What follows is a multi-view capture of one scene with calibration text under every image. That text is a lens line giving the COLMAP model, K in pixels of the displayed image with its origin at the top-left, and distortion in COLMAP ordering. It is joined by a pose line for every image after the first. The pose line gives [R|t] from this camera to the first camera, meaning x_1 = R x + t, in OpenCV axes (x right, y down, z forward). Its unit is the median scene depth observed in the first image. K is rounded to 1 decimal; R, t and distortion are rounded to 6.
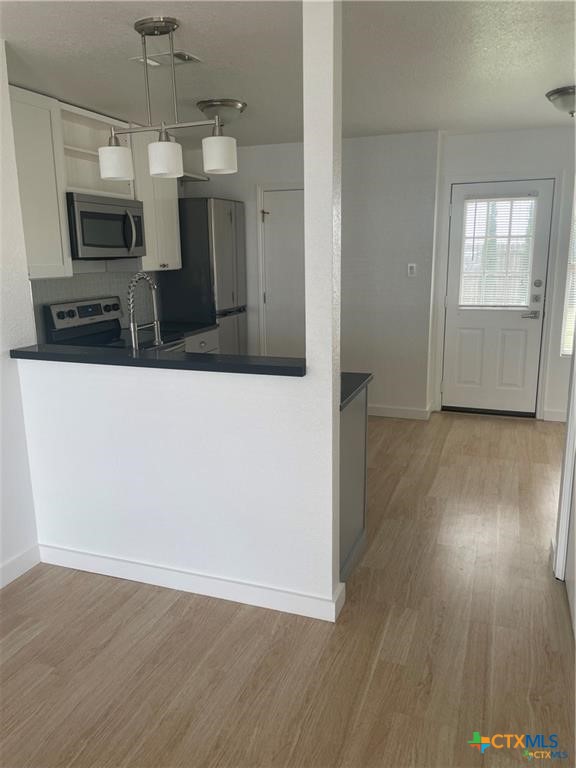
lens RADIAL K [[598.5, 0, 292.4], [0, 598.5, 387.1], [0, 0, 1]] dist [0.049552, -0.018981]
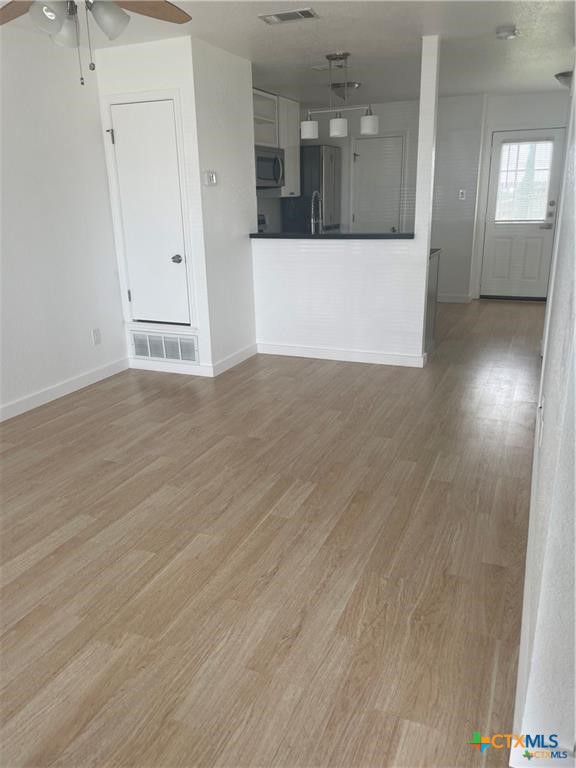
lens RADIAL K [[598.5, 0, 289.9], [0, 598.5, 386.7], [0, 0, 1]] dist [0.049552, -0.018981]
pose [[0.998333, 0.009384, -0.056950, -0.140687], [-0.004421, 0.996228, 0.086661, 0.155312], [0.057549, -0.086265, 0.994609, -0.554711]]
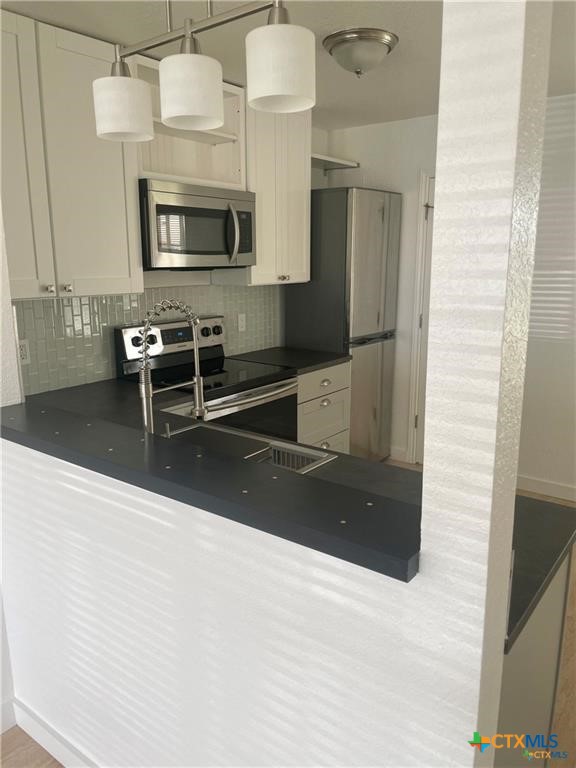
lens RADIAL K [[598.5, 0, 287.4], [0, 598.5, 387.7], [0, 0, 1]] dist [0.049552, -0.018981]
pose [[0.953966, 0.072334, -0.291060, 0.024564], [-0.074318, 0.997226, 0.004246, -0.071775], [0.290560, 0.017580, 0.956695, 0.298408]]
